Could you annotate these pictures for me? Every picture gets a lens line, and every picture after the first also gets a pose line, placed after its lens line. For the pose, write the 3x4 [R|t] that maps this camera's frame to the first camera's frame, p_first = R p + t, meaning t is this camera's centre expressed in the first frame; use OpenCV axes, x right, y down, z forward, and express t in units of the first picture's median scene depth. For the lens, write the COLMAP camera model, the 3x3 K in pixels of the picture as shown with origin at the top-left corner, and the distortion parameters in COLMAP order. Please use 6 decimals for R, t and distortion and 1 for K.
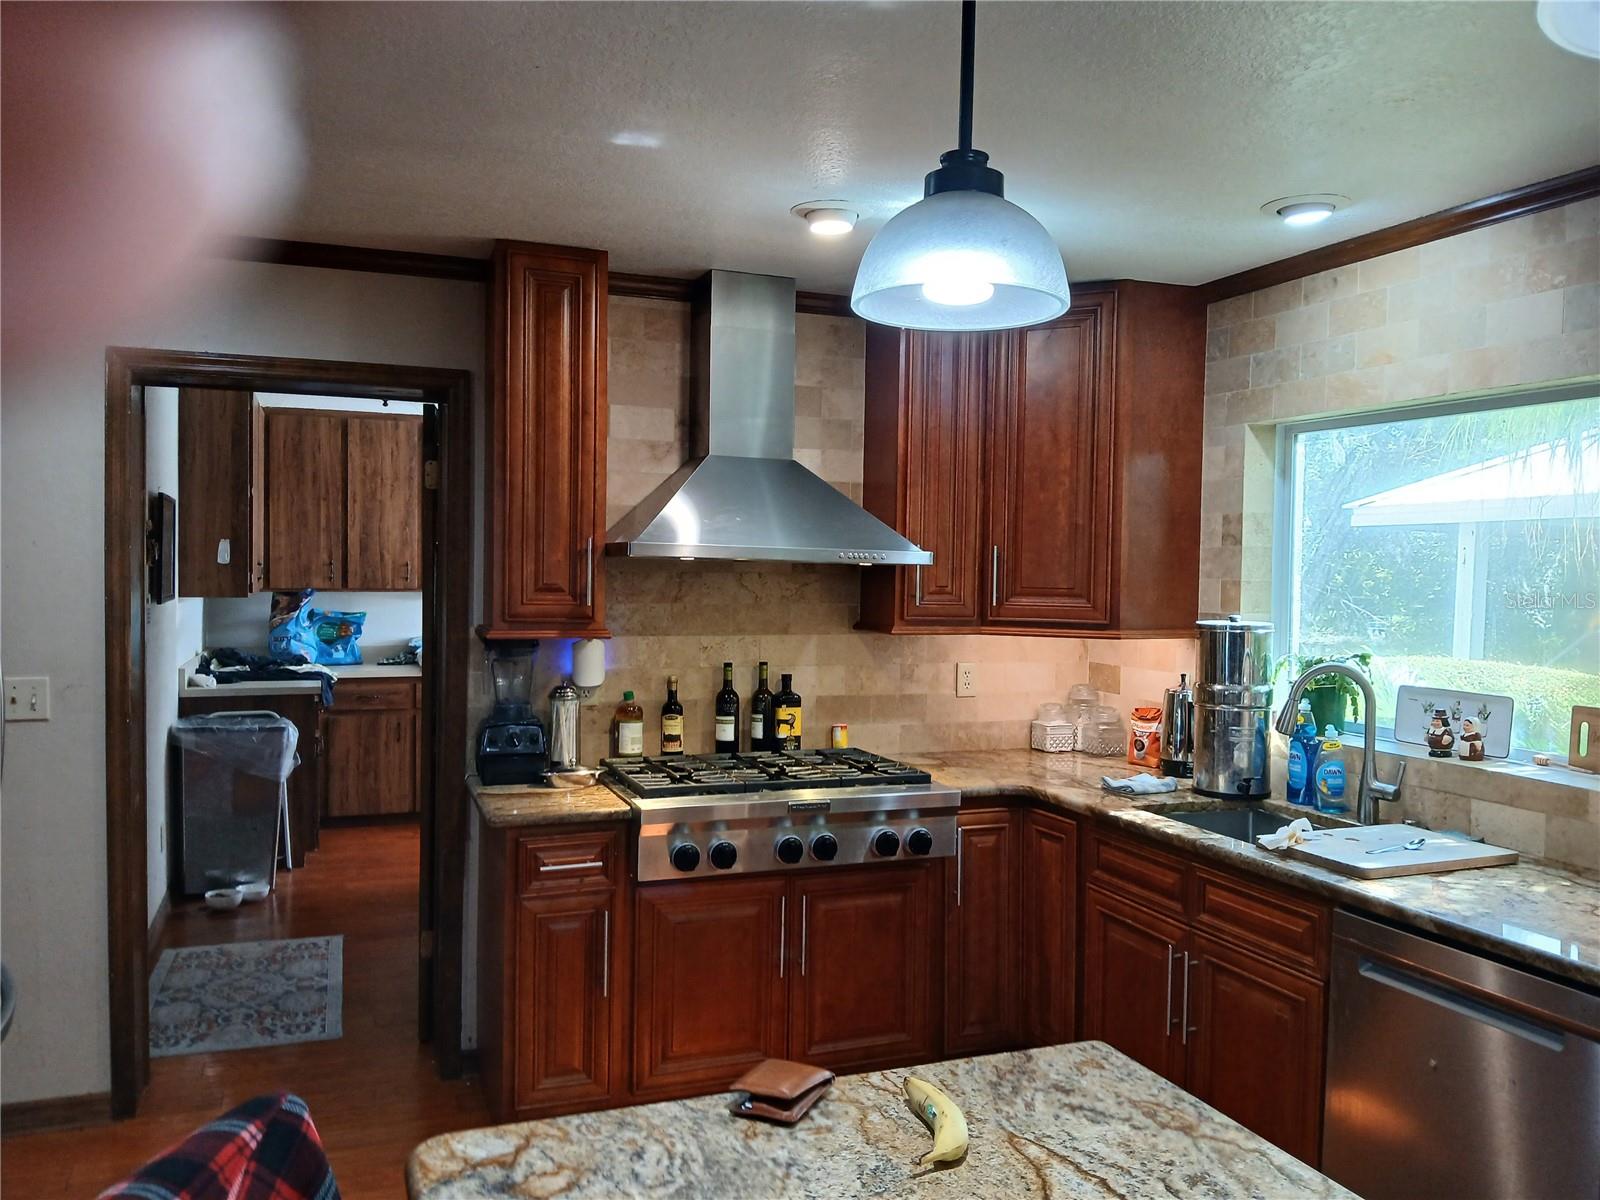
lens RADIAL K [[1276.0, 0, 808.3], [0, 1276.0, 589.6], [0, 0, 1]] dist [0.034046, -0.066503]
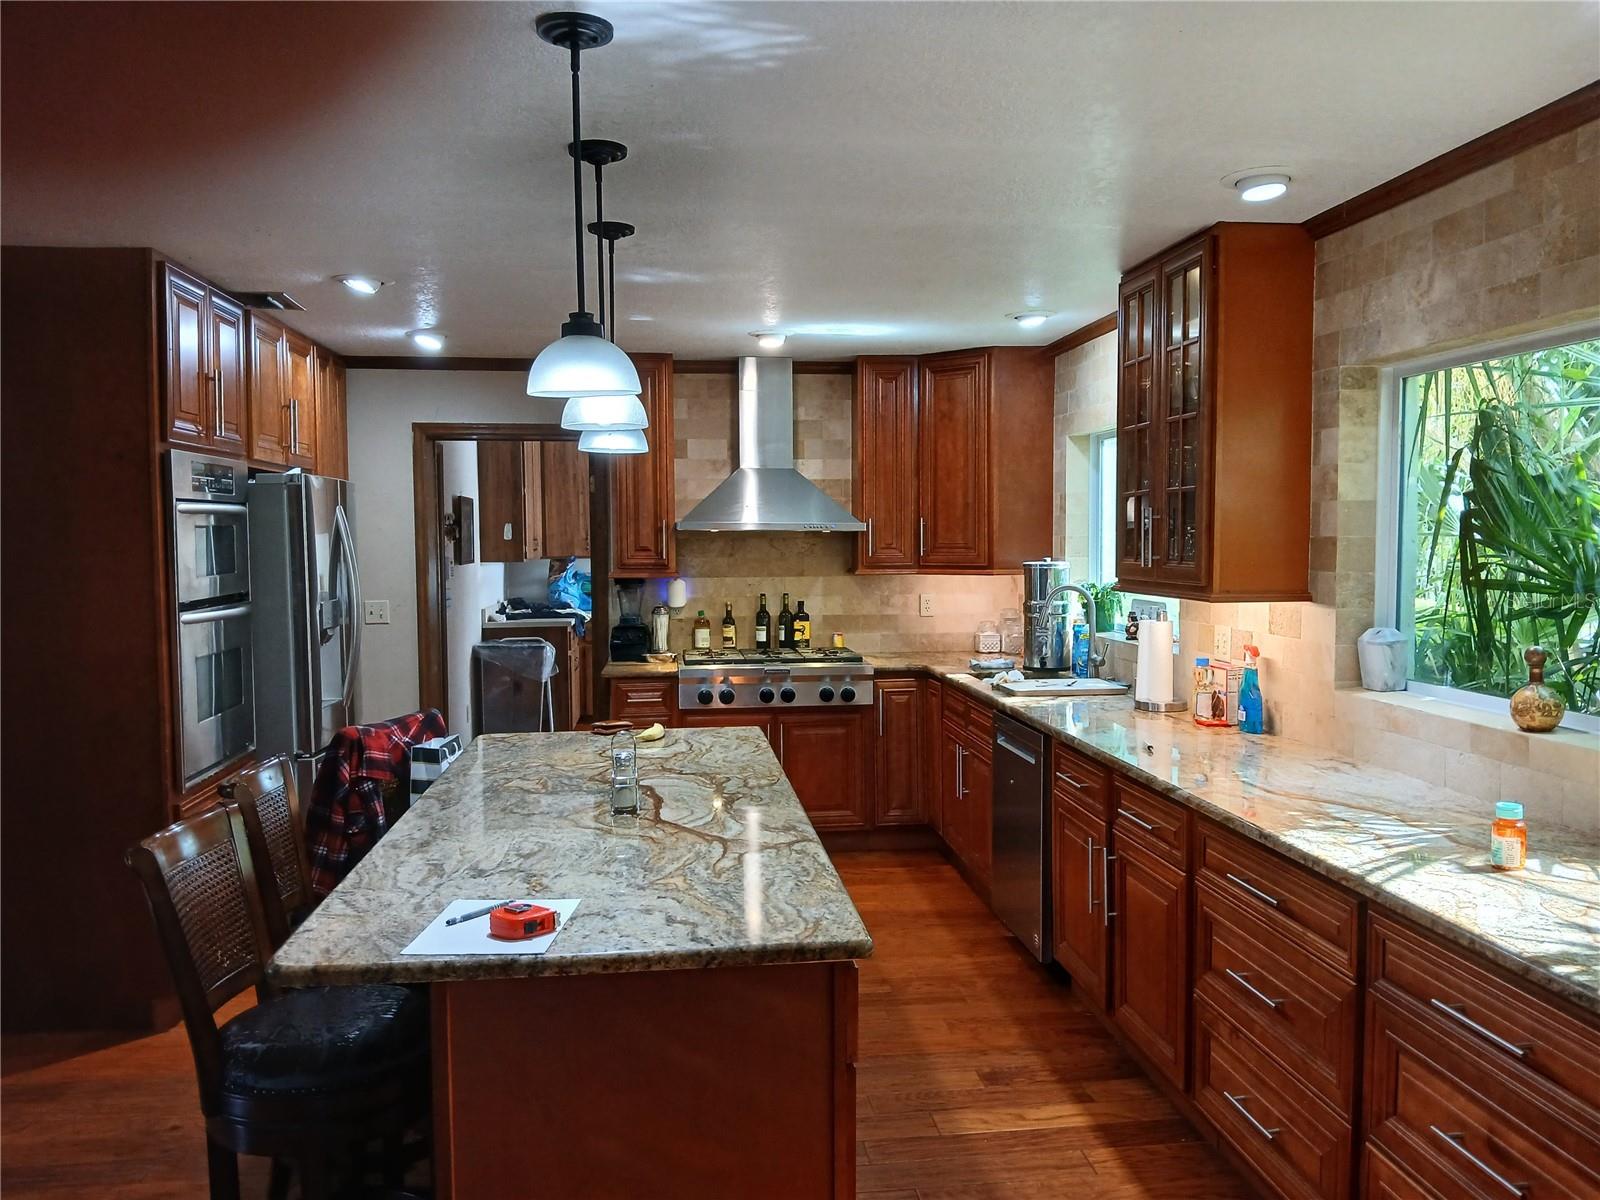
lens RADIAL K [[1276.0, 0, 798.1], [0, 1276.0, 606.9], [0, 0, 1]] dist [0.034046, -0.066503]
pose [[0.966026, -0.006964, -0.258351, 0.403317], [0.016526, 0.999256, 0.034860, 0.018219], [0.257916, -0.037945, 0.965422, -0.565904]]
